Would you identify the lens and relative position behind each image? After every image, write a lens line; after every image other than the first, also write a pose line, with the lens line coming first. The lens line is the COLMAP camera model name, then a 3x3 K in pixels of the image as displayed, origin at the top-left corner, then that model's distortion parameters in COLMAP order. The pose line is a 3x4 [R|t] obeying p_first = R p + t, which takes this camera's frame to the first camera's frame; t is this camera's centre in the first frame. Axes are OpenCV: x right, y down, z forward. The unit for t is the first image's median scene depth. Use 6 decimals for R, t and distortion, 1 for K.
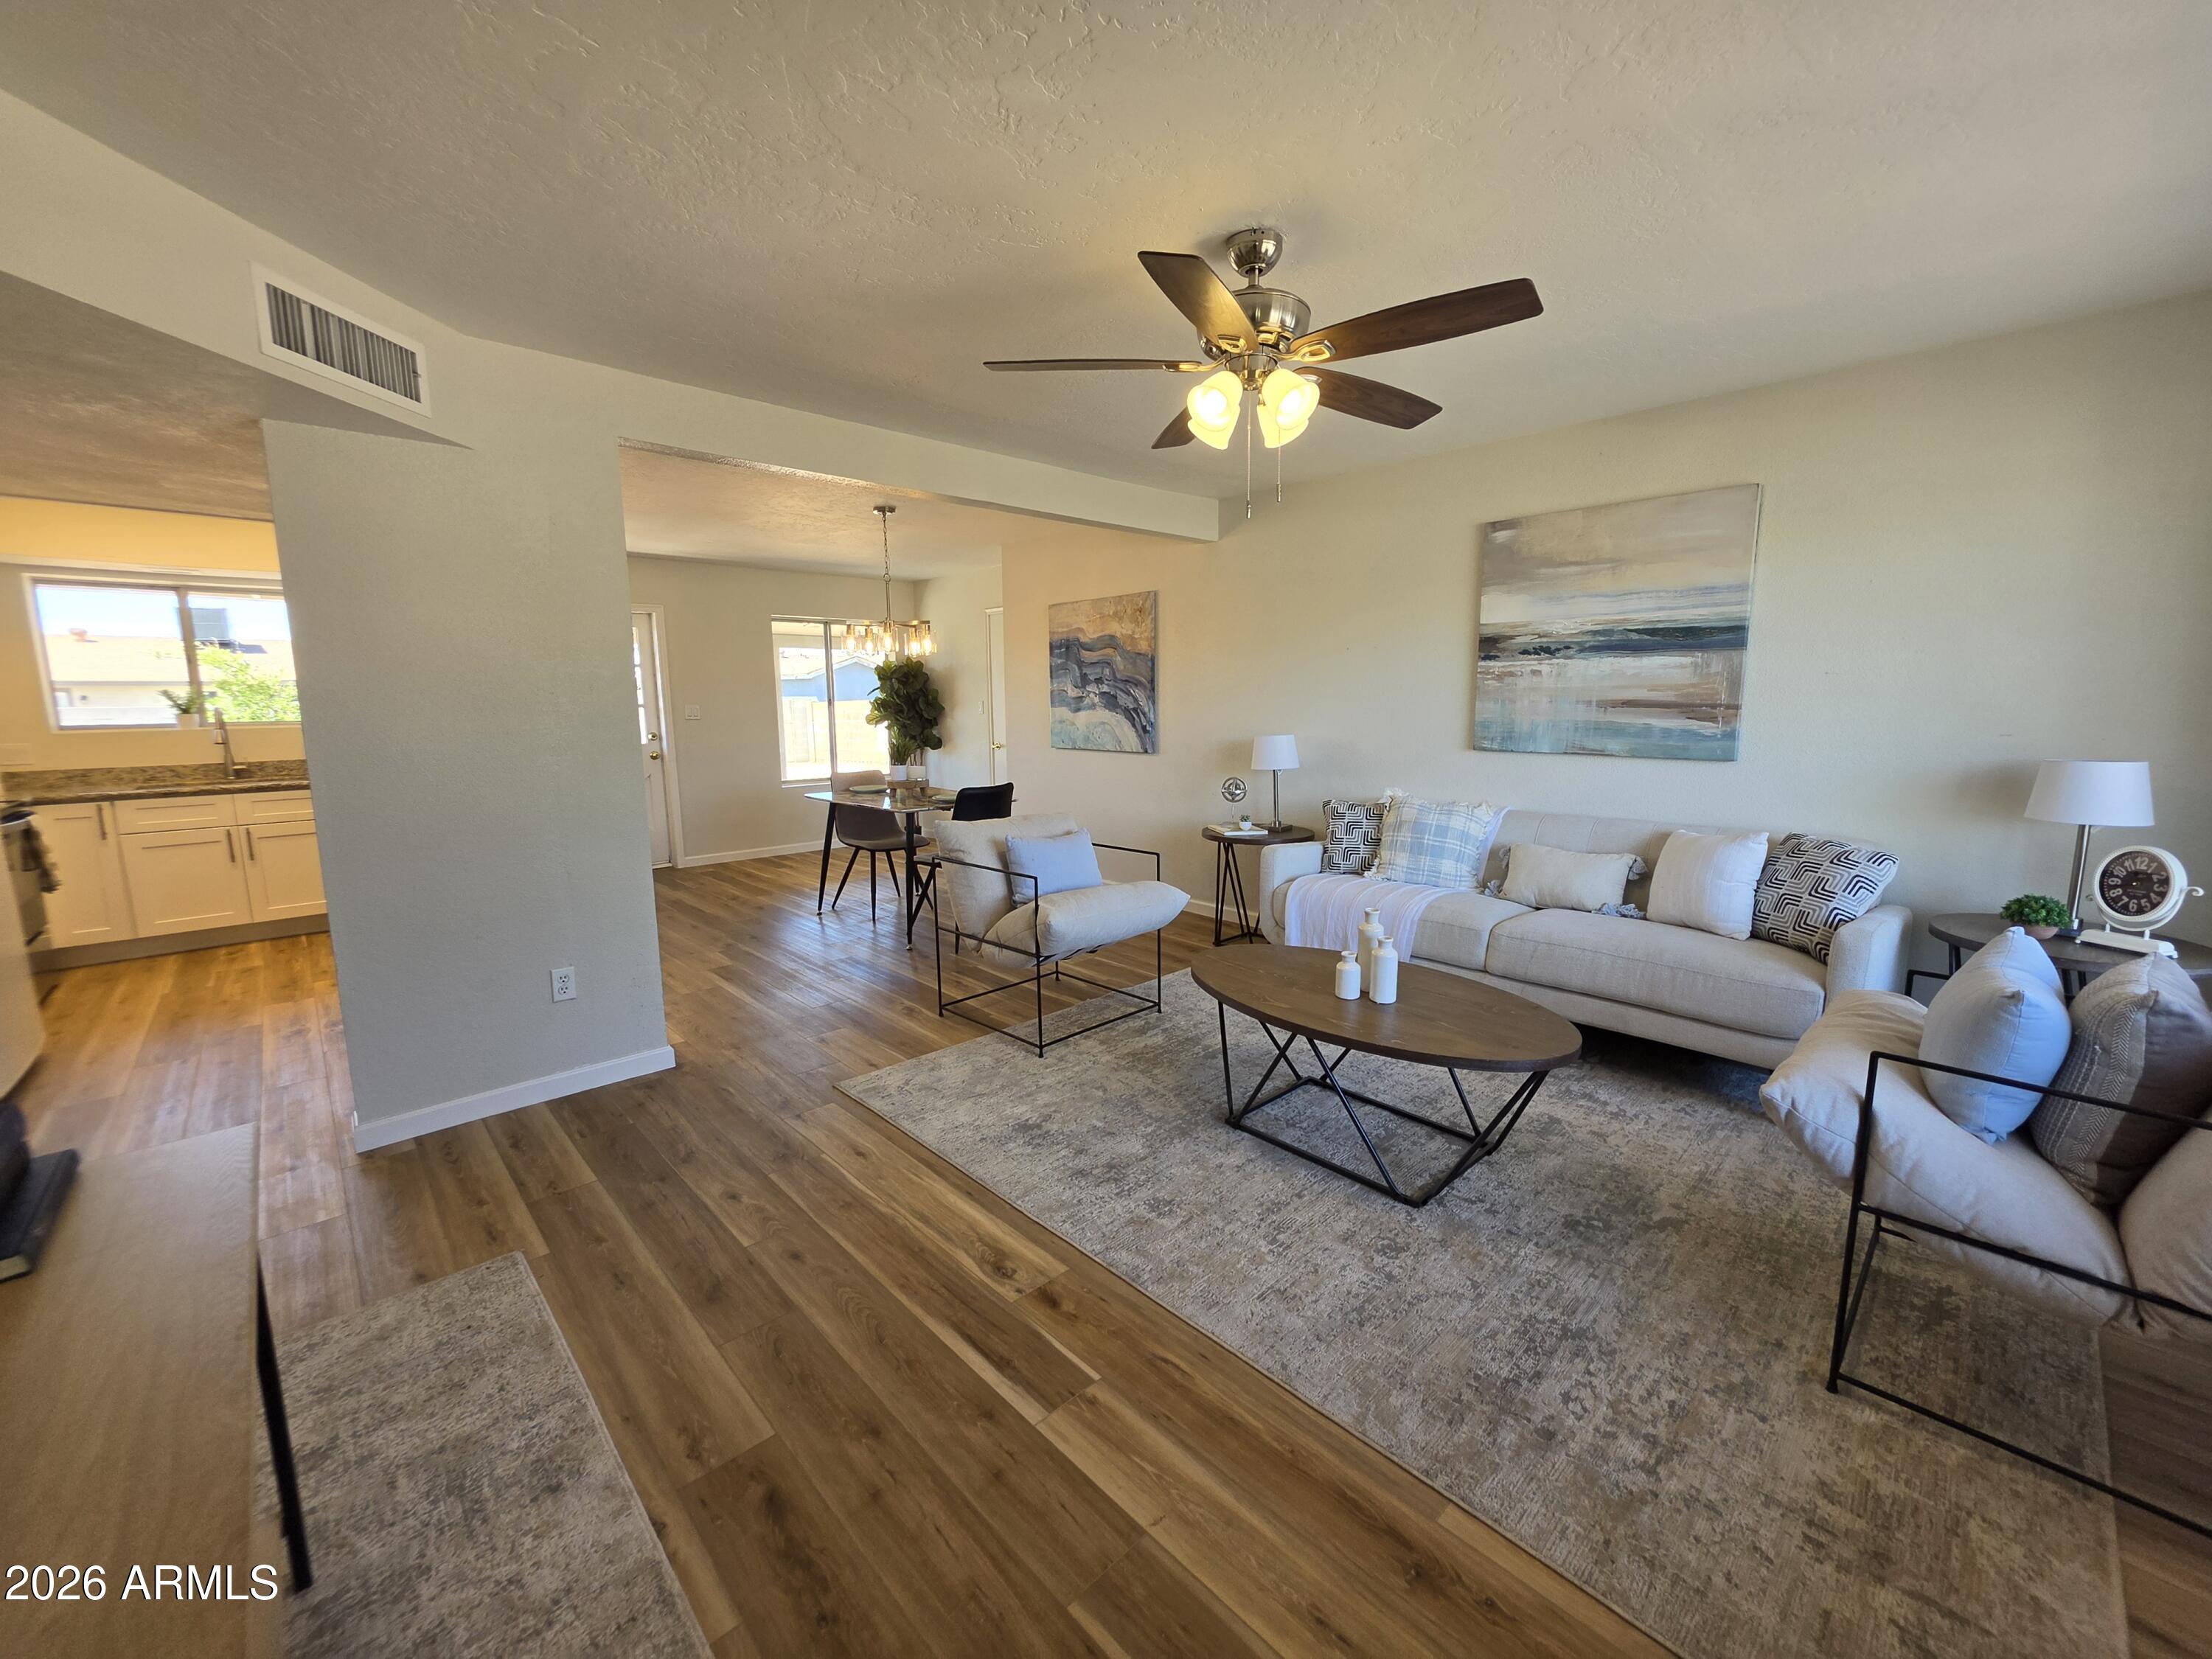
lens RADIAL K [[885.8, 0, 1102.9], [0, 885.8, 827.5], [0, 0, 1]] dist [-0.005666, 0.000602]
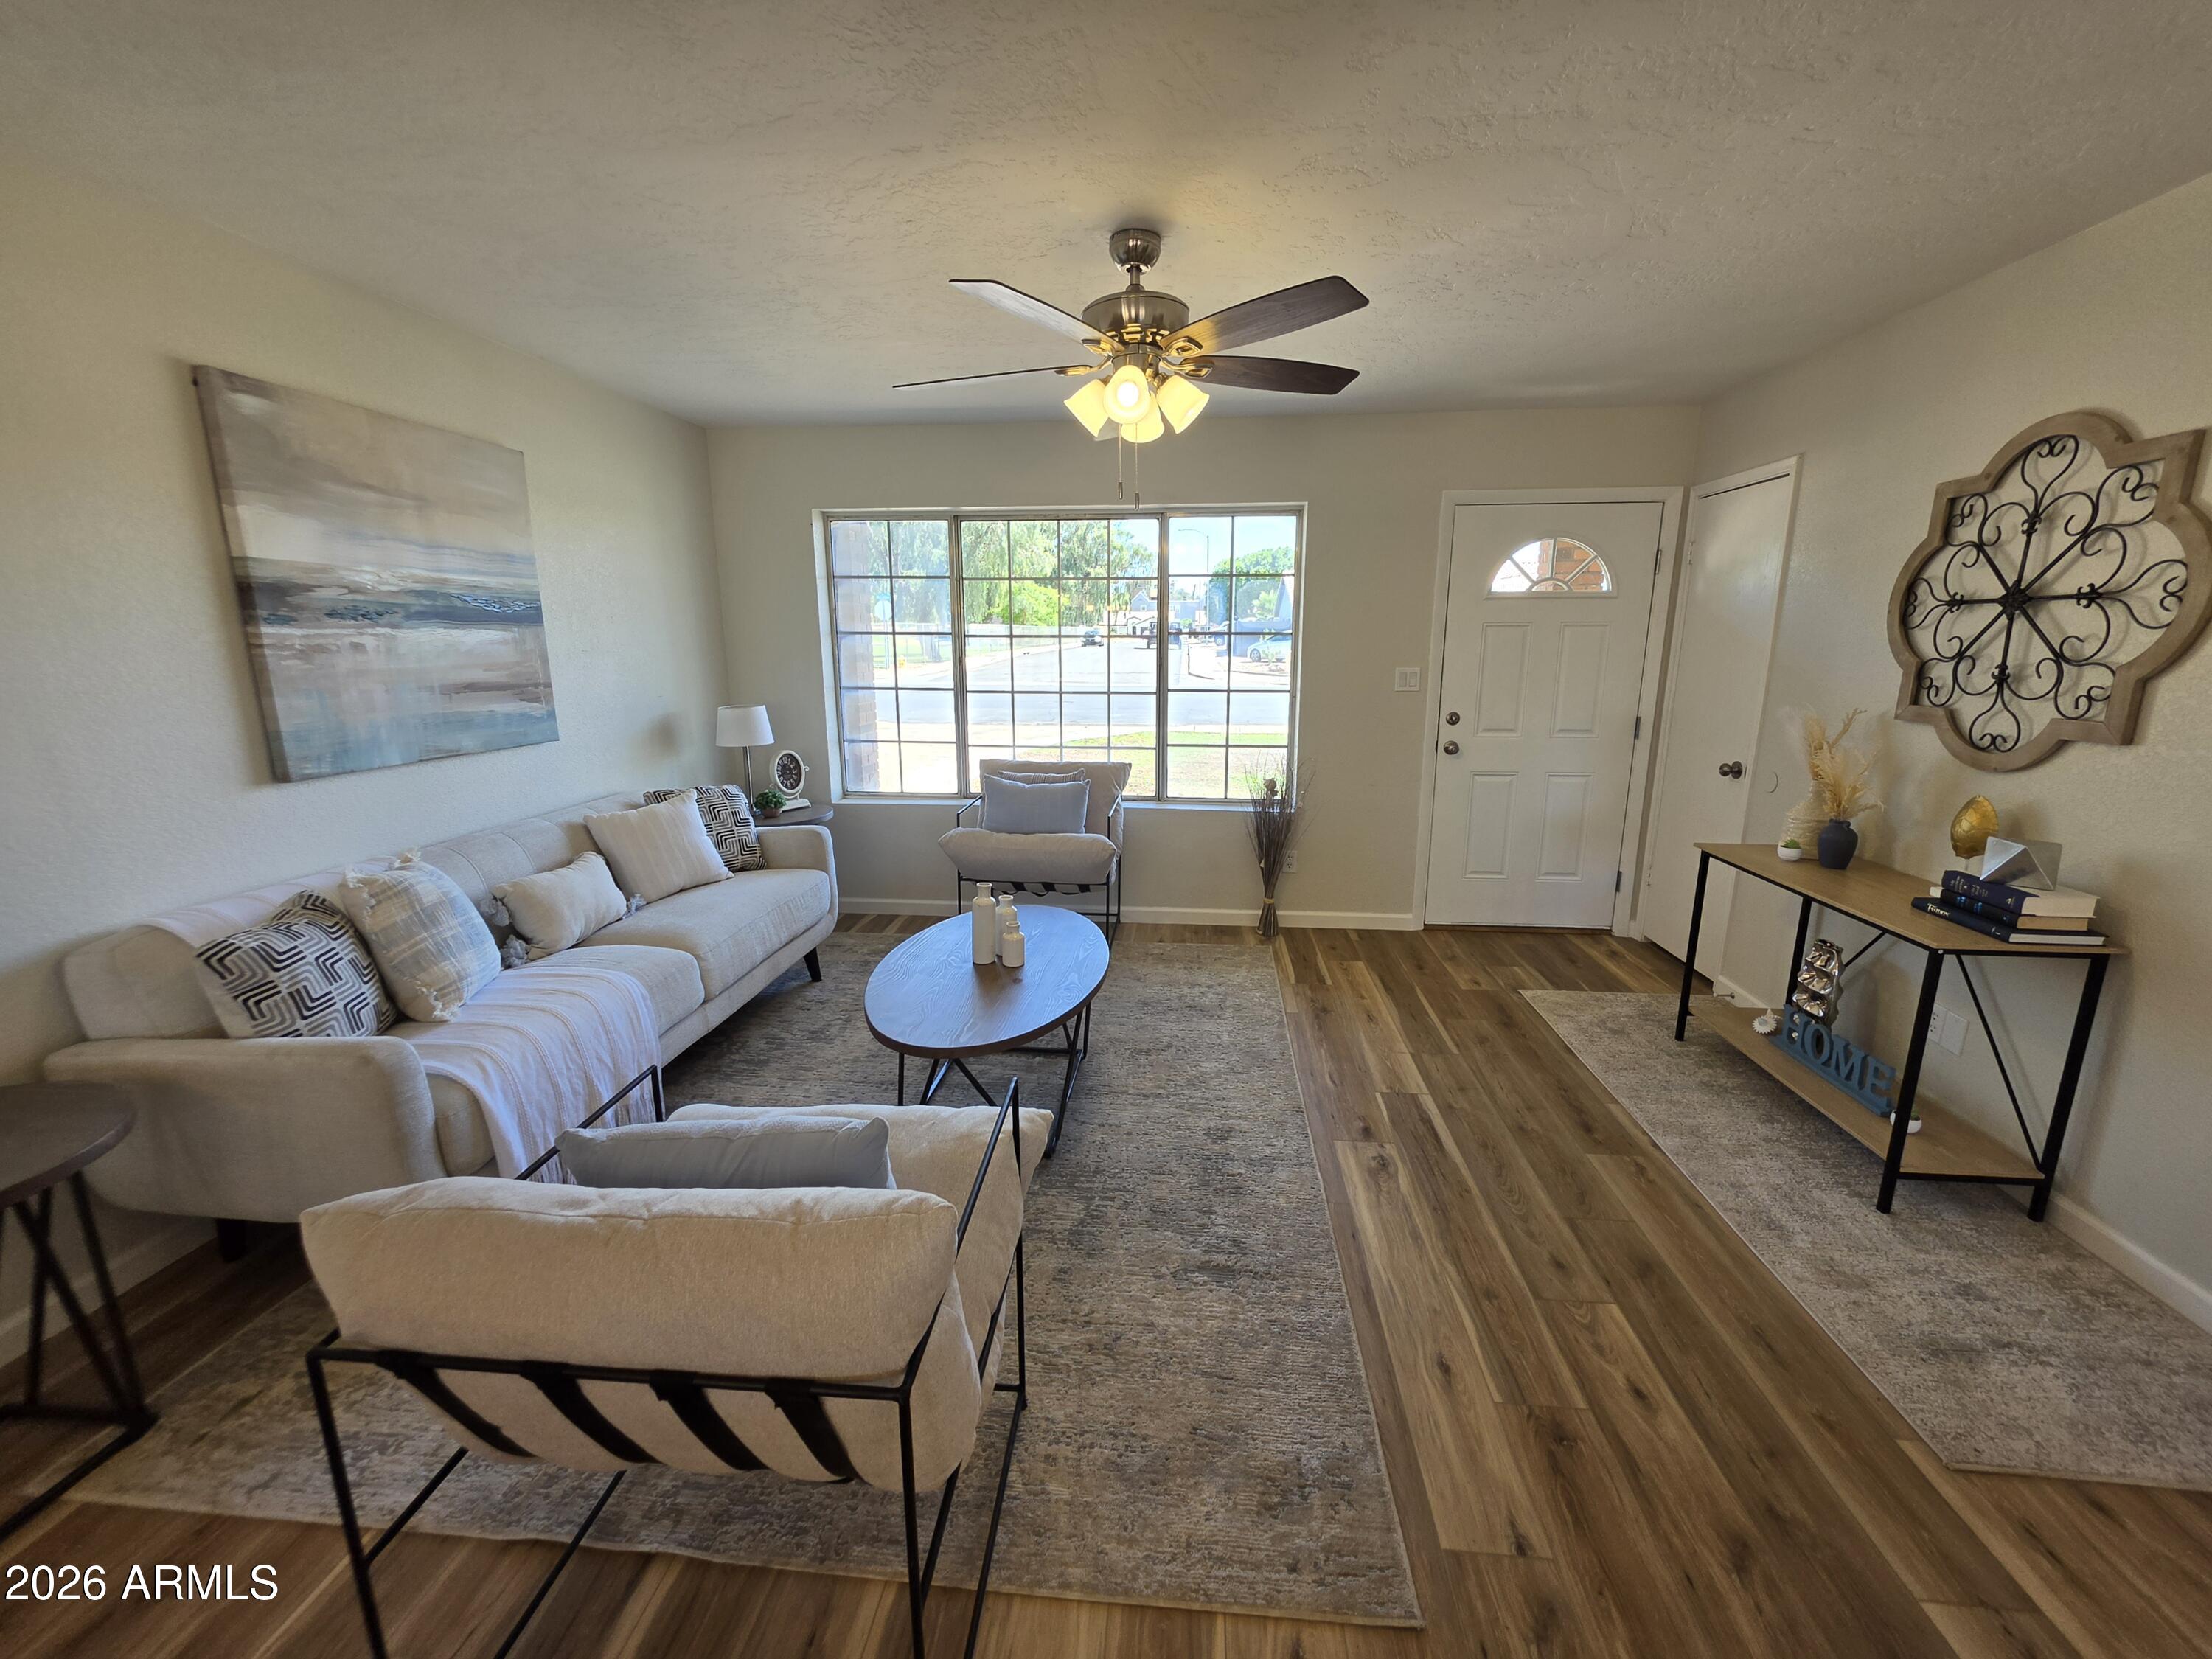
lens RADIAL K [[885.8, 0, 1110.8], [0, 885.8, 828.1], [0, 0, 1]] dist [-0.005666, 0.000602]
pose [[-0.659812, -0.148811, 0.736548, -0.405009], [0.115840, 0.948334, 0.295372, -0.191323], [-0.742448, 0.280212, -0.608484, 1.107419]]
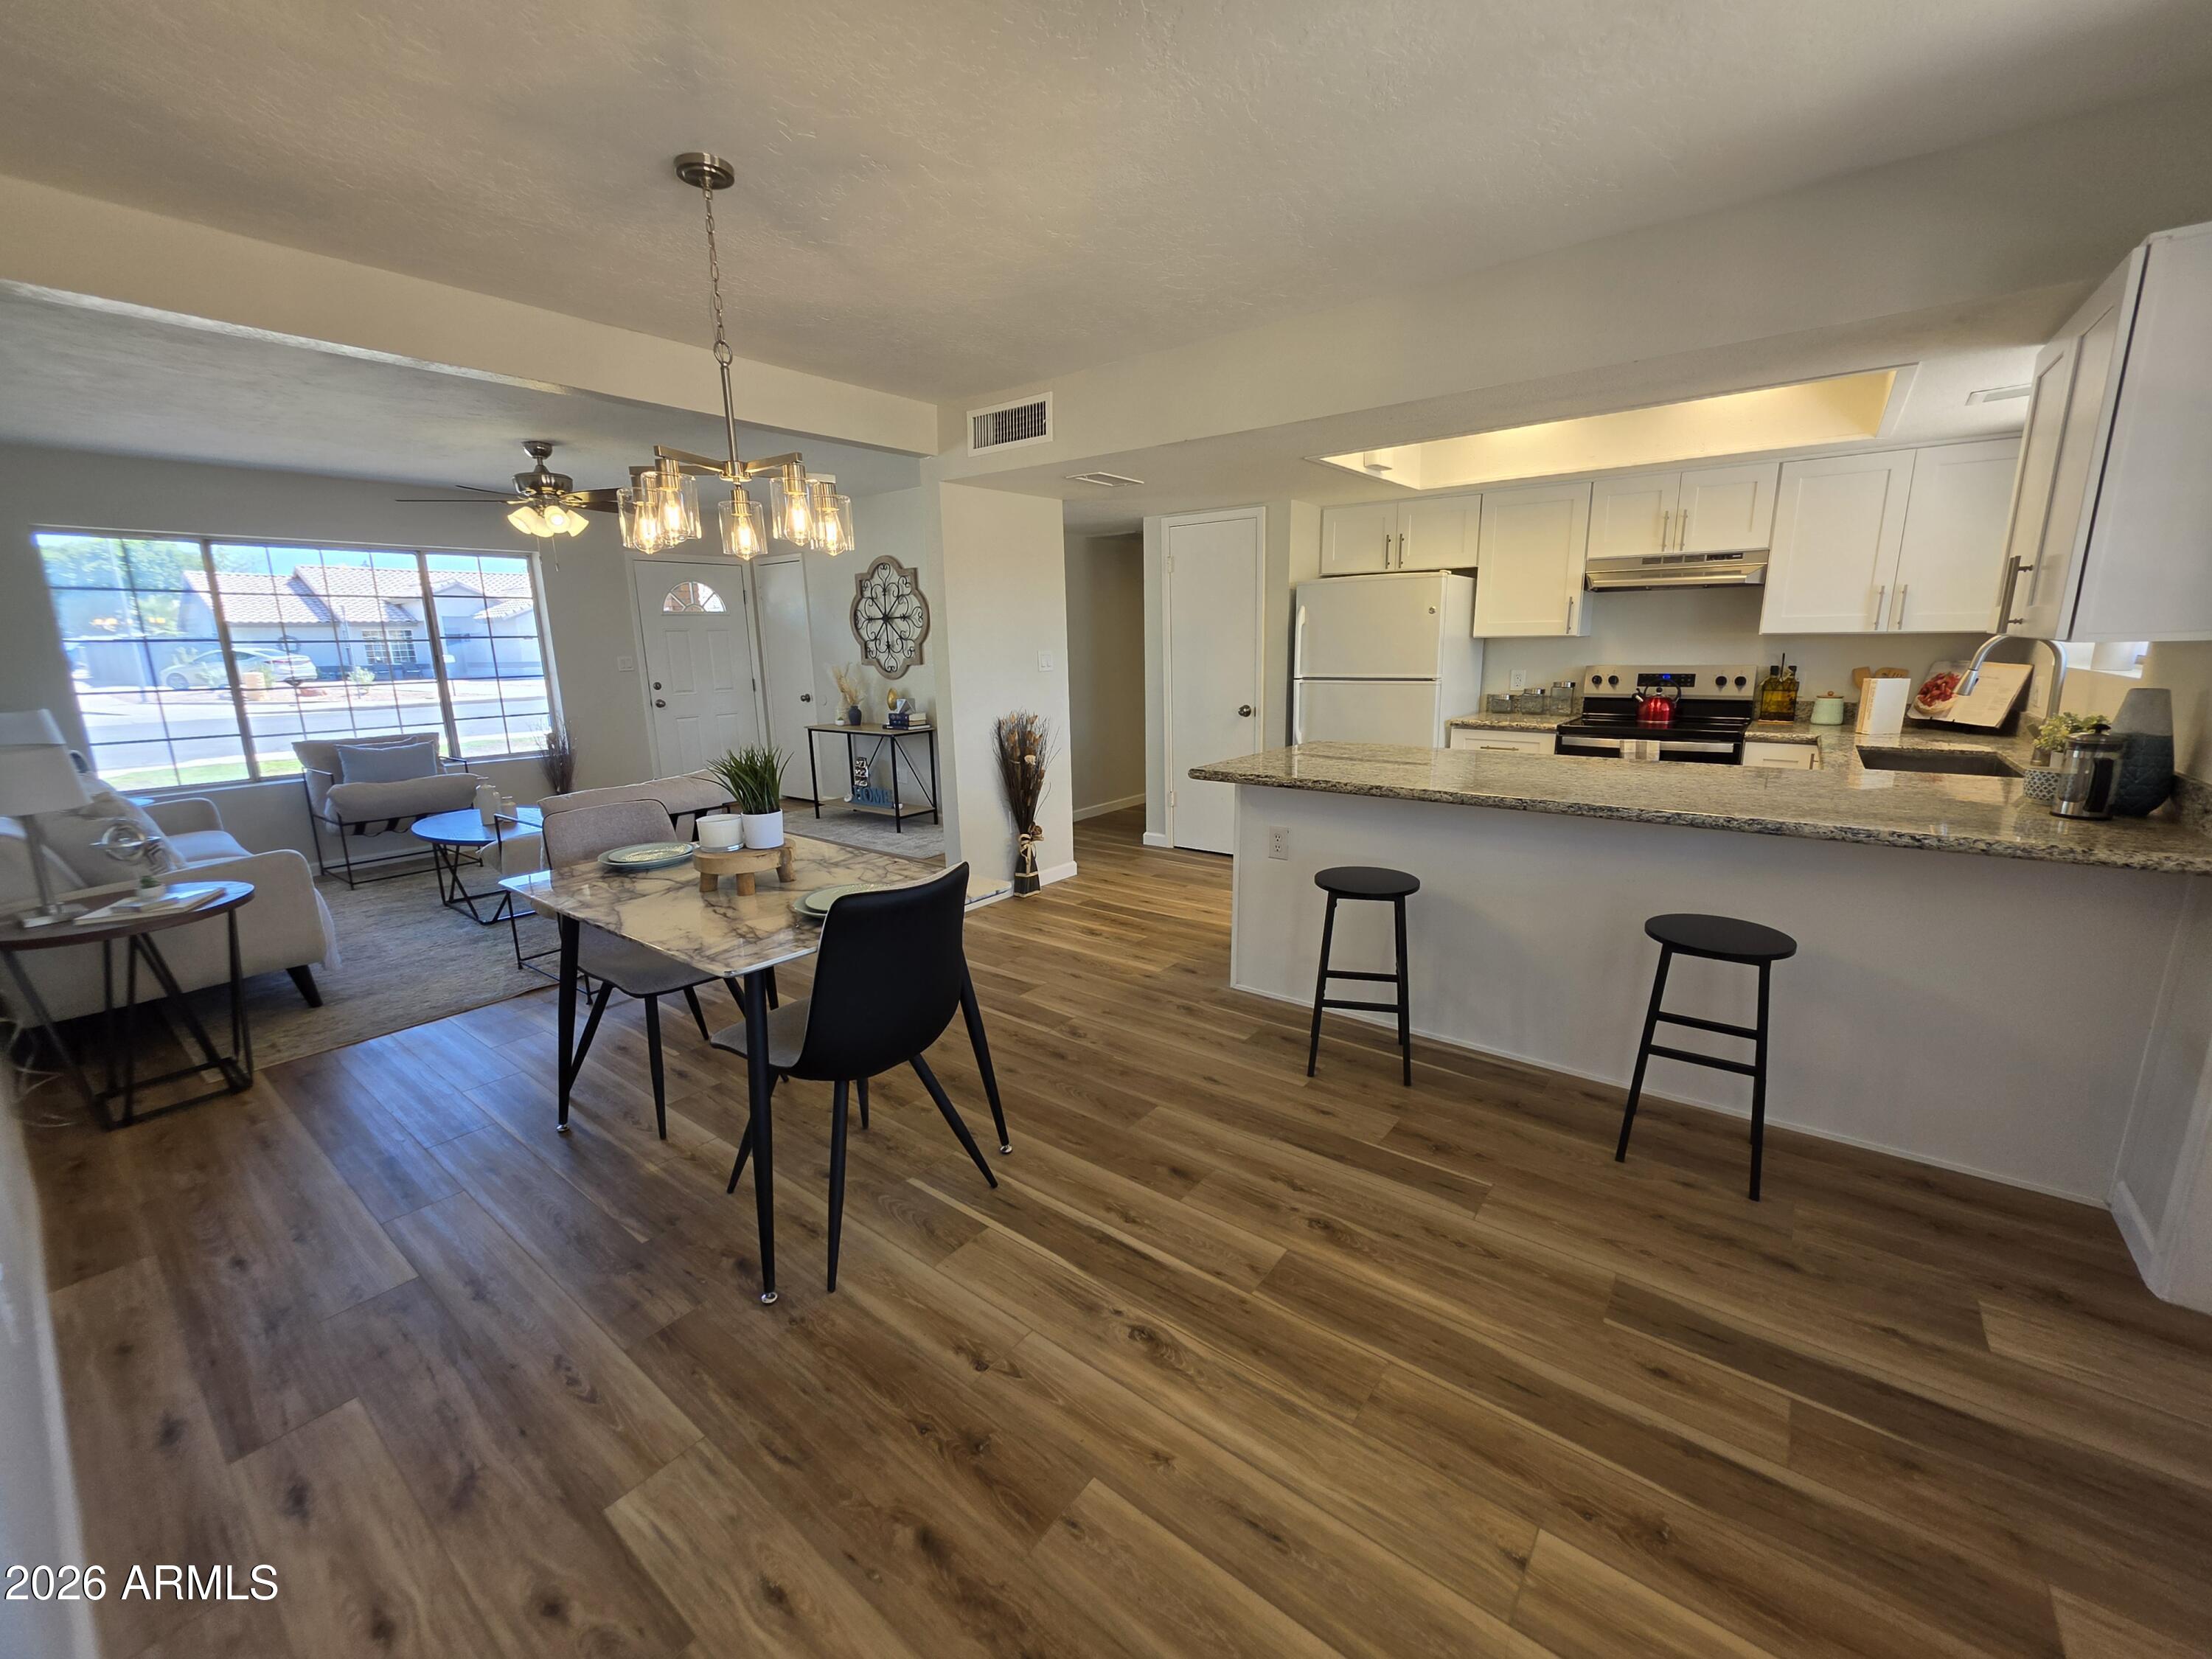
lens RADIAL K [[885.8, 0, 1108.6], [0, 885.8, 827.9], [0, 0, 1]] dist [-0.005666, 0.000602]
pose [[-0.986935, 0.062040, -0.148694, -0.504012], [0.006329, 0.937107, 0.348984, -0.321149], [0.160993, 0.343483, -0.925257, 2.162639]]
